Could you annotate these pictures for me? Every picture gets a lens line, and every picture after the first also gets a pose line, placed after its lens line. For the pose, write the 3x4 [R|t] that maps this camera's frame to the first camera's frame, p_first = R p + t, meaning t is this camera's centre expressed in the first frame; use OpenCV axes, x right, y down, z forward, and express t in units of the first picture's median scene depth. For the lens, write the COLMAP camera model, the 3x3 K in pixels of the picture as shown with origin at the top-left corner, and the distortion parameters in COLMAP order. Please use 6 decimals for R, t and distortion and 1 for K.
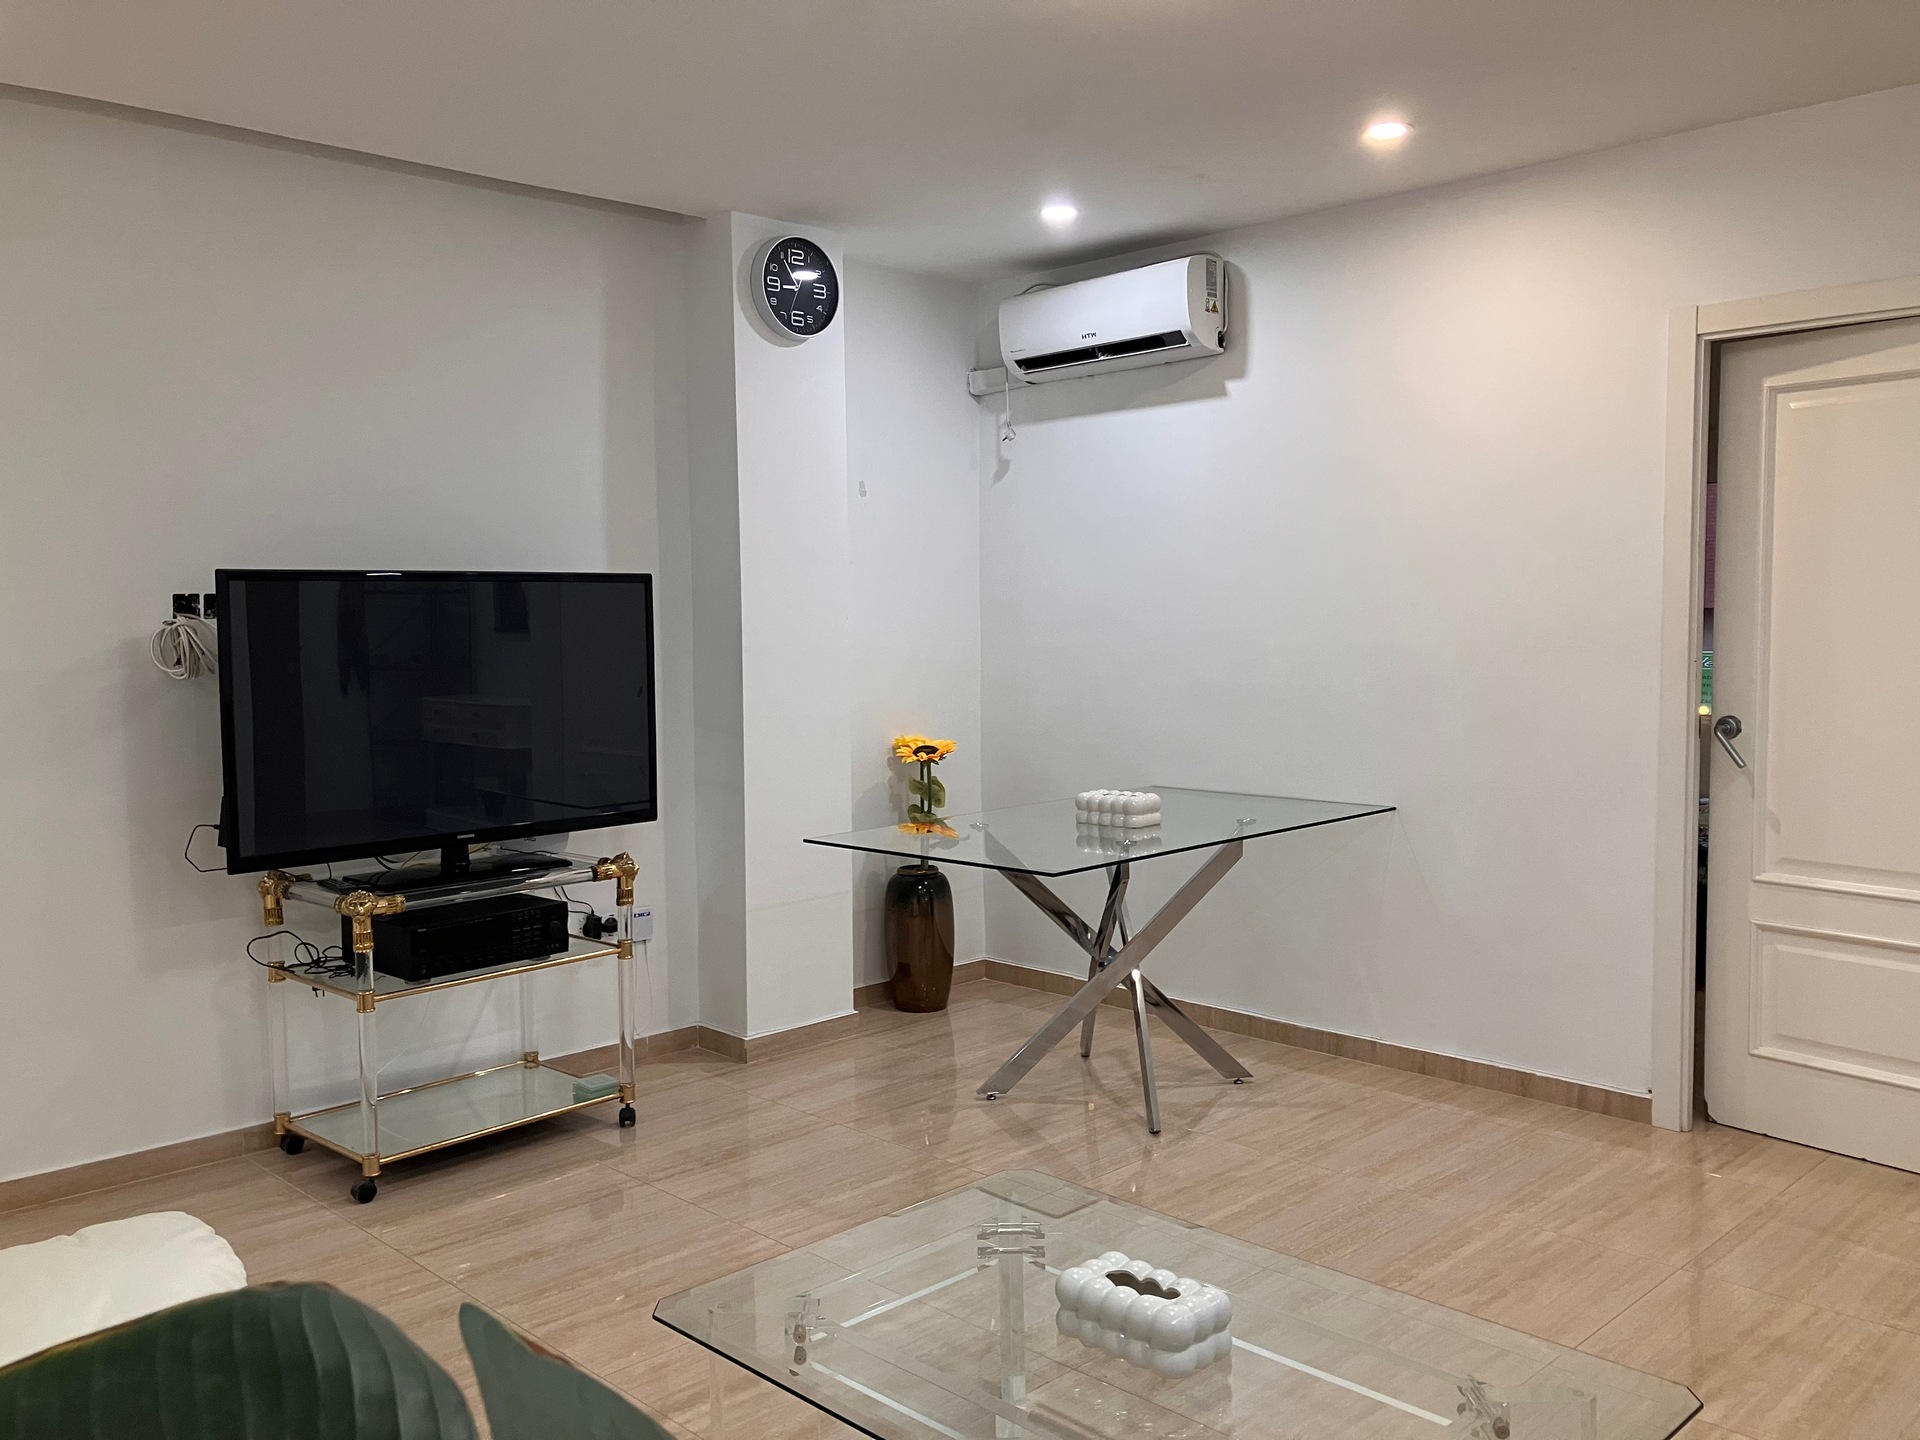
lens RADIAL K [[1572.2, 0, 964.9], [0, 1572.2, 729.9], [0, 0, 1]] dist [0.029823, 0.001009]
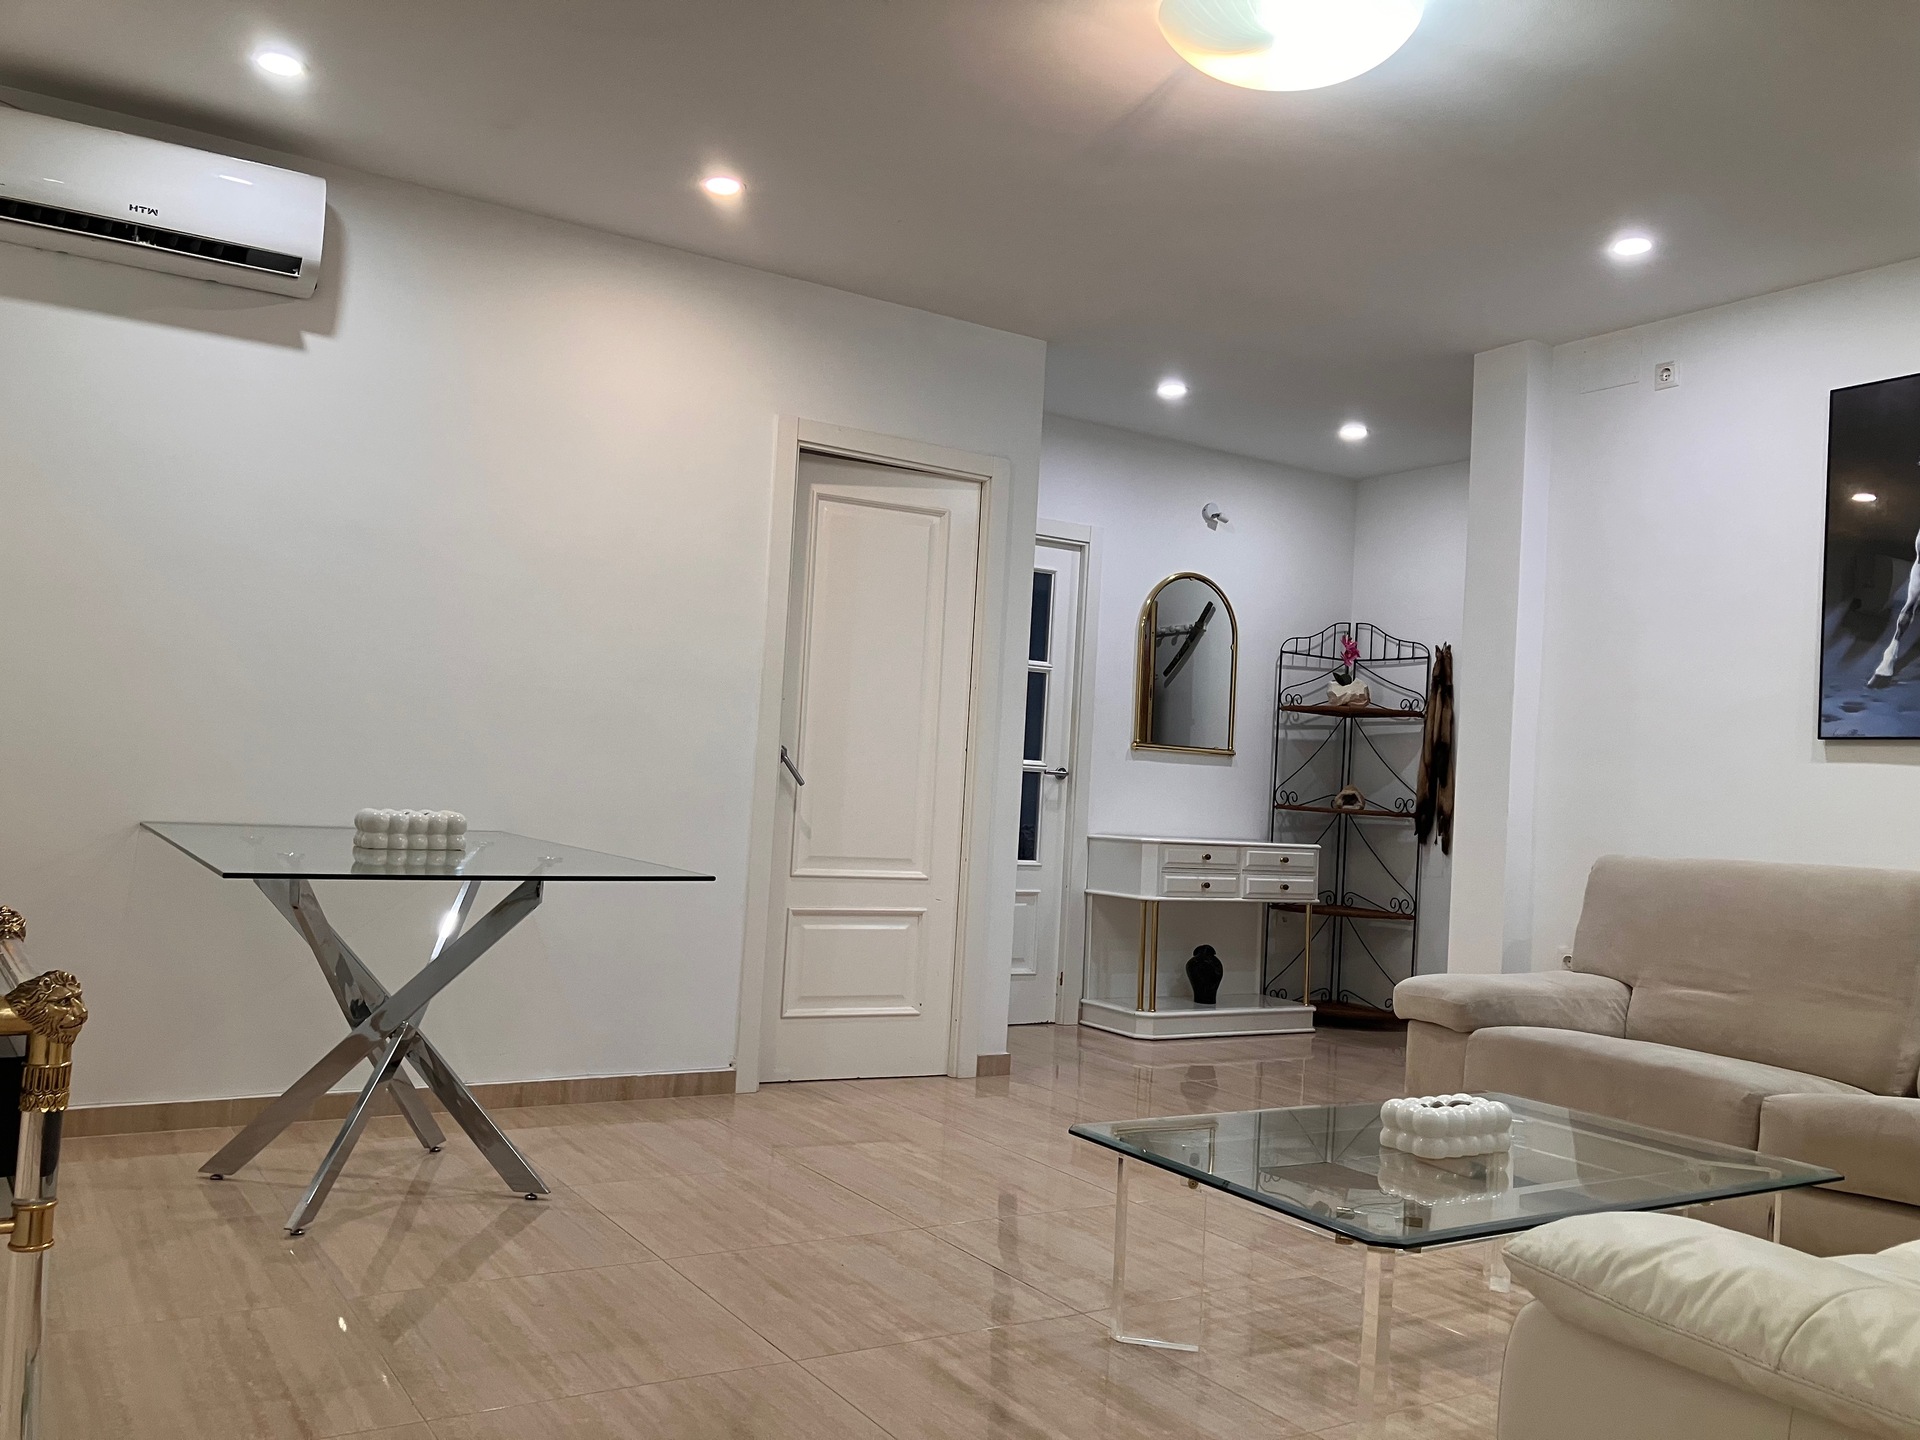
lens RADIAL K [[1574.5, 0, 984.9], [0, 1574.5, 714.2], [0, 0, 1]] dist [0.013439, -0.004591]
pose [[0.214672, 0.067122, 0.974377, -0.697575], [0.014955, 0.997293, -0.071996, 0.059685], [-0.976572, 0.030027, 0.213087, 0.582508]]
